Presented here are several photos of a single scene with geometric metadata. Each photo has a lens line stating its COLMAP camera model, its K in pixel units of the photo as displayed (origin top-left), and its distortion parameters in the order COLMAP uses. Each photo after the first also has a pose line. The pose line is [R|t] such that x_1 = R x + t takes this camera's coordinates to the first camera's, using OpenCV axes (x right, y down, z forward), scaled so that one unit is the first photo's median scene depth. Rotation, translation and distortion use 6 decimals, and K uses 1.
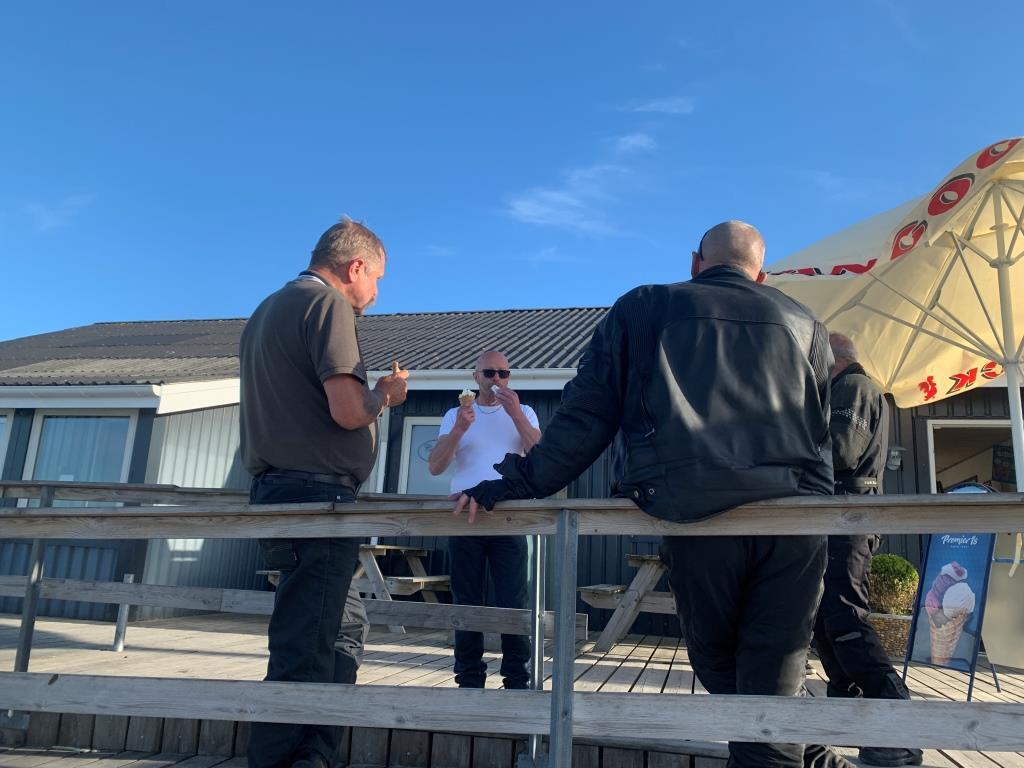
lens RADIAL K [[787.6, 0, 513.6], [0, 787.6, 388.7], [0, 0, 1]] dist [0.057107, -0.060319]
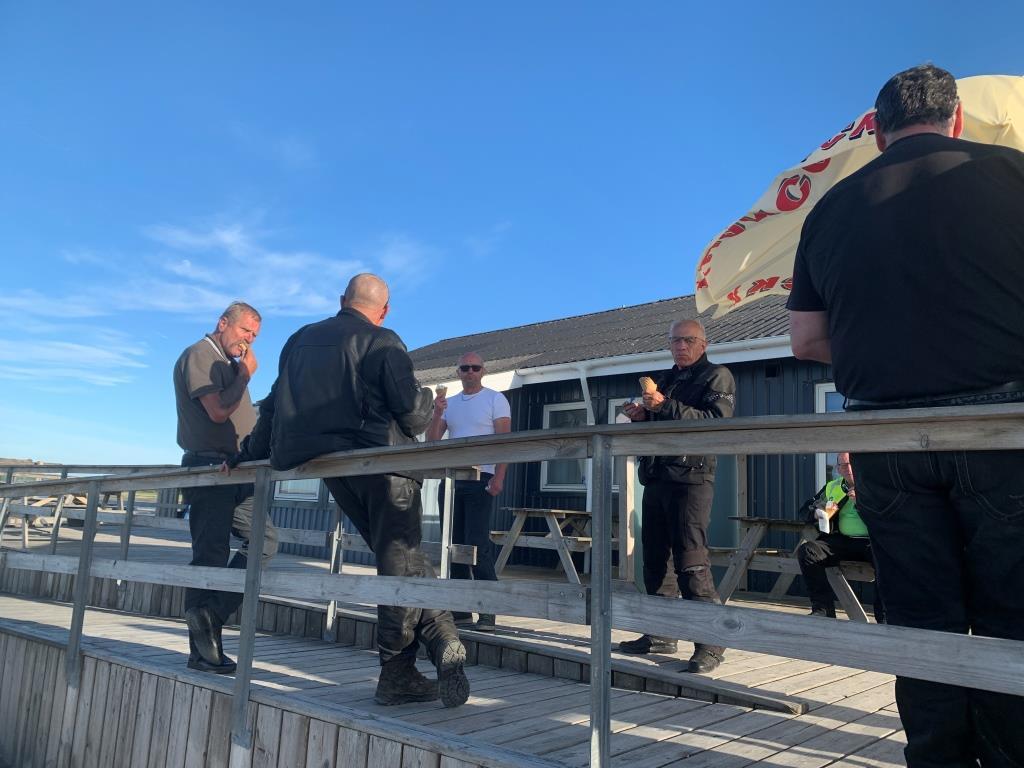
lens RADIAL K [[787.6, 0, 507.1], [0, 787.6, 380.9], [0, 0, 1]] dist [0.057107, -0.060319]
pose [[0.863027, -0.089193, -0.497221, 0.792370], [0.096931, 0.995238, -0.010286, 0.021640], [0.495770, -0.039319, 0.867563, -0.121178]]
